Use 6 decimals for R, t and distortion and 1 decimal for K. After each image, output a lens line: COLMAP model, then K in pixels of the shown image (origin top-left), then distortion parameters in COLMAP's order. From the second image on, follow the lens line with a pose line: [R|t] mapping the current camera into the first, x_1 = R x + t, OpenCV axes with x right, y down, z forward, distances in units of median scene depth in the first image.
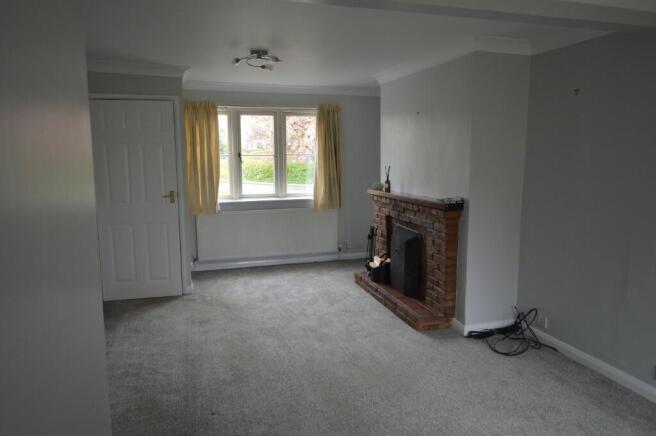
lens RADIAL K [[469.1, 0, 328.0], [0, 469.1, 218.0], [0, 0, 1]] dist [0.000629, -0.000153]
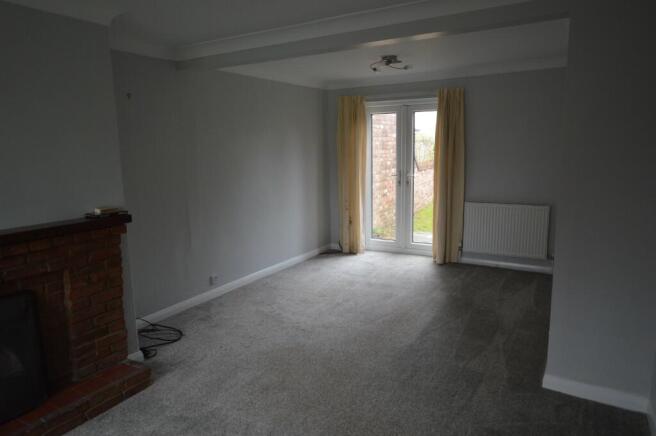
lens RADIAL K [[438.6, 0, 328.0], [0, 438.6, 218.0], [0, 0, 1]] dist [0.000164, 0.000114]
pose [[-0.692975, -0.093197, 0.714912, -0.554860], [0.126482, 0.960515, 0.247816, -0.177260], [-0.709780, 0.262154, -0.653826, 1.357767]]
